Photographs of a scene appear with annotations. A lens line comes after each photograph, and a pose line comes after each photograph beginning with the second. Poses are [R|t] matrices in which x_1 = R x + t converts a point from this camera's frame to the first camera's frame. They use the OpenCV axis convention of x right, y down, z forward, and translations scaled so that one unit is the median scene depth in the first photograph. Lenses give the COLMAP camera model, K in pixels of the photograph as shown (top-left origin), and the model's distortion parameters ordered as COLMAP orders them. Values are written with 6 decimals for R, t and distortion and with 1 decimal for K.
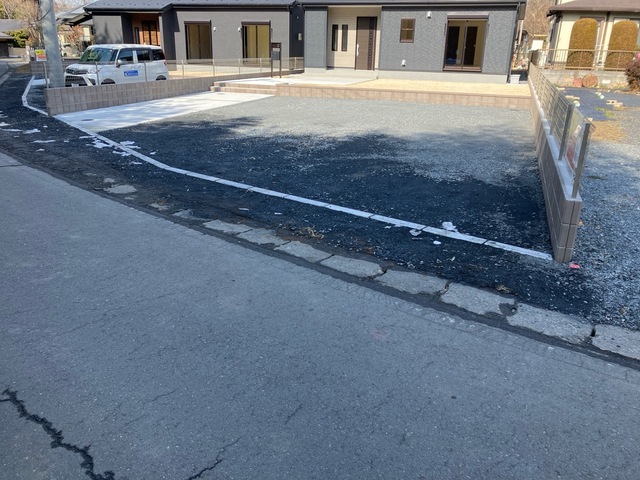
lens RADIAL K [[522.7, 0, 320.0], [0, 522.7, 240.0], [0, 0, 1]] dist [0.015369, -0.003024]
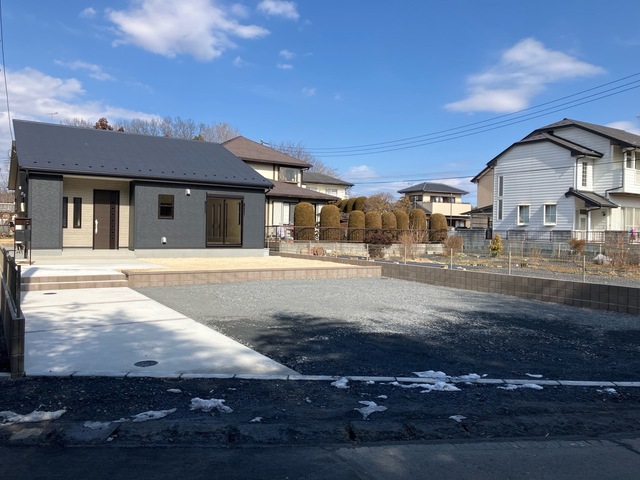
lens RADIAL K [[522.7, 0, 320.0], [0, 522.7, 240.0], [0, 0, 1]] dist [0.015369, -0.003024]
pose [[0.601197, -0.024014, 0.798740, -0.417722], [0.270620, 0.946604, -0.175231, -0.115822], [-0.751882, 0.321503, 0.575594, 0.300380]]
